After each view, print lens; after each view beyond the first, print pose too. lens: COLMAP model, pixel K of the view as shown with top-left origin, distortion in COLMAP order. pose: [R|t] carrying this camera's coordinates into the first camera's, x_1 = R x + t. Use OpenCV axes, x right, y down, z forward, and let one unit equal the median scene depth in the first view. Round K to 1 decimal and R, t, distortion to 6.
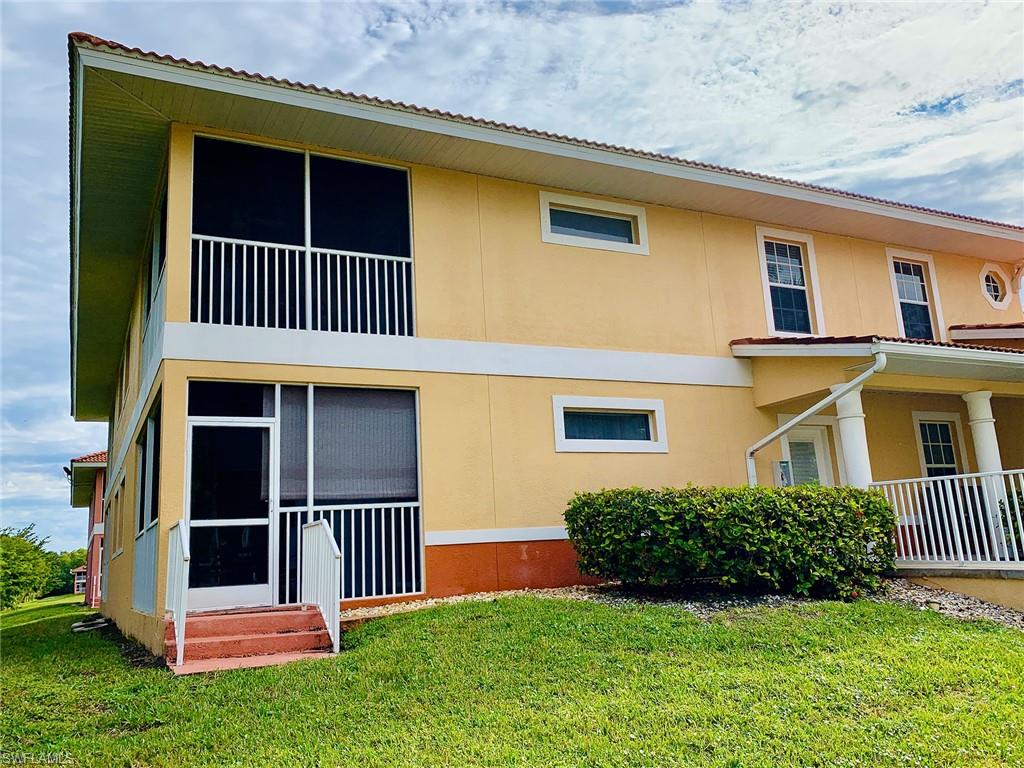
lens RADIAL K [[798.9, 0, 511.8], [0, 798.9, 383.5], [0, 0, 1]] dist [0.017177, -0.018105]
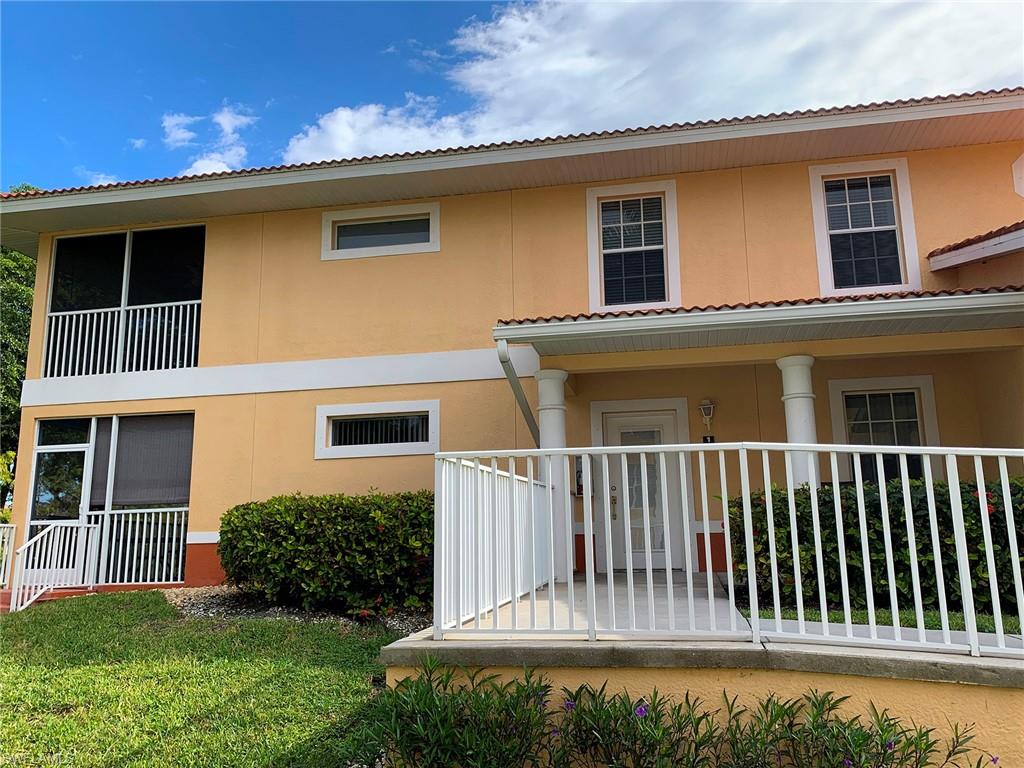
lens RADIAL K [[798.9, 0, 513.8], [0, 798.9, 385.9], [0, 0, 1]] dist [0.017177, -0.018105]
pose [[0.808569, -0.079748, -0.582972, 0.964220], [0.094396, 0.995521, -0.005258, 0.020068], [0.580780, -0.050779, 0.812476, 0.310610]]
